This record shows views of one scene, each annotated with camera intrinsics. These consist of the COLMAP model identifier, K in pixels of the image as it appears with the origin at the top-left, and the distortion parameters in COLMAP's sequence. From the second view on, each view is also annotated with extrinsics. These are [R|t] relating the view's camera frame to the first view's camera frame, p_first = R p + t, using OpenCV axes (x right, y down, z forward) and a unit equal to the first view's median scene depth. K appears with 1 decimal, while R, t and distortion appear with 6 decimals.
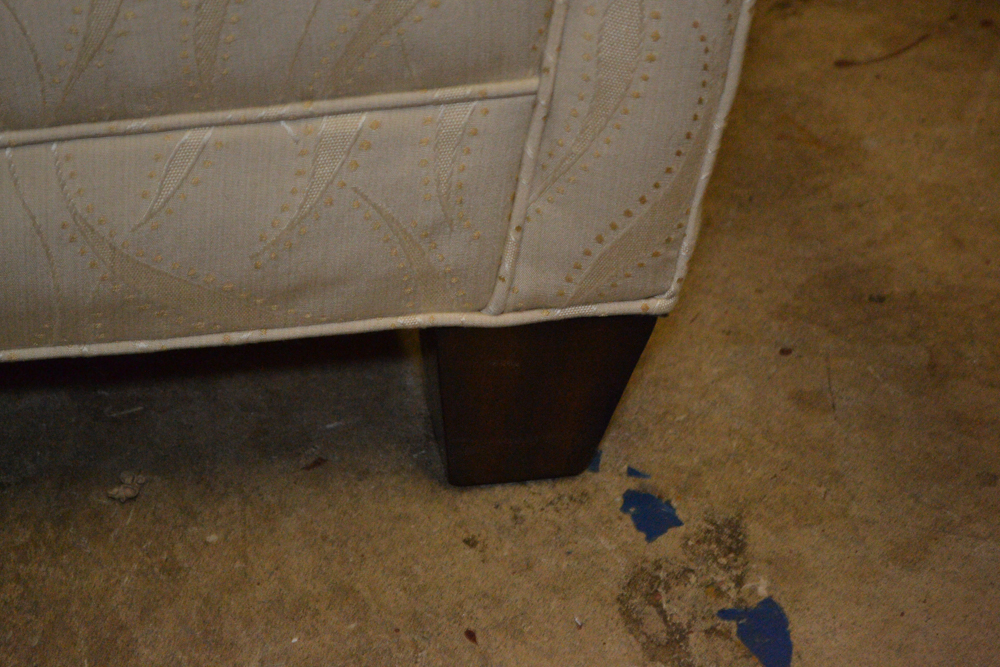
lens RADIAL K [[2374.4, 0, 500.0], [0, 2374.4, 333.5], [0, 0, 1]] dist [0.102493, -0.587857]
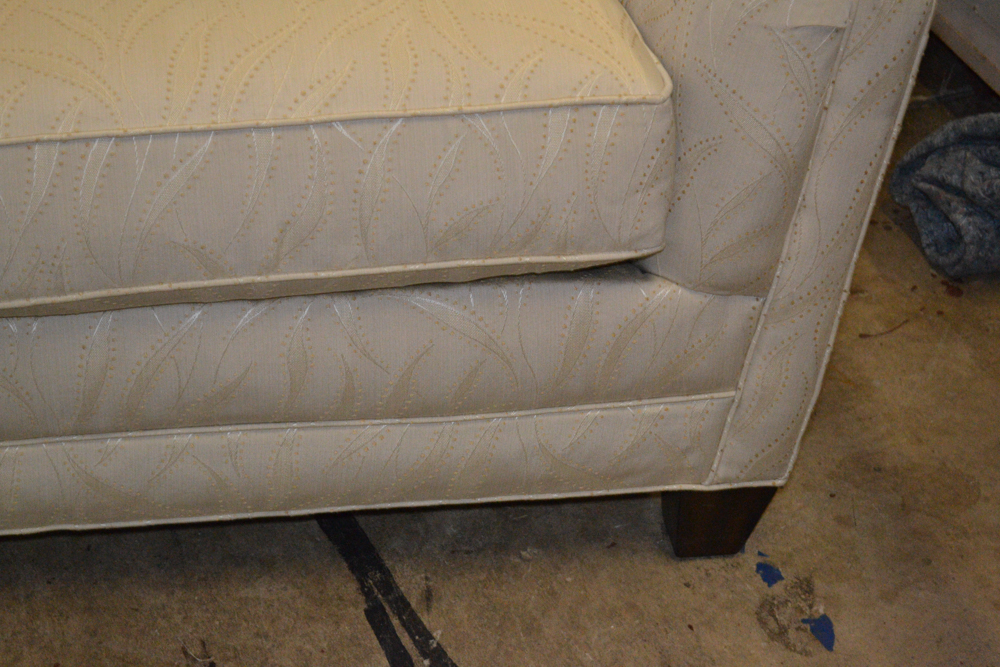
lens RADIAL K [[2374.4, 0, 500.0], [0, 2374.4, 333.5], [0, 0, 1]] dist [0.102493, -0.587857]
pose [[0.999619, 0.027317, -0.003992, -0.182737], [-0.027348, 0.999594, -0.008028, -0.121128], [0.003771, 0.008134, 0.999960, -1.189912]]
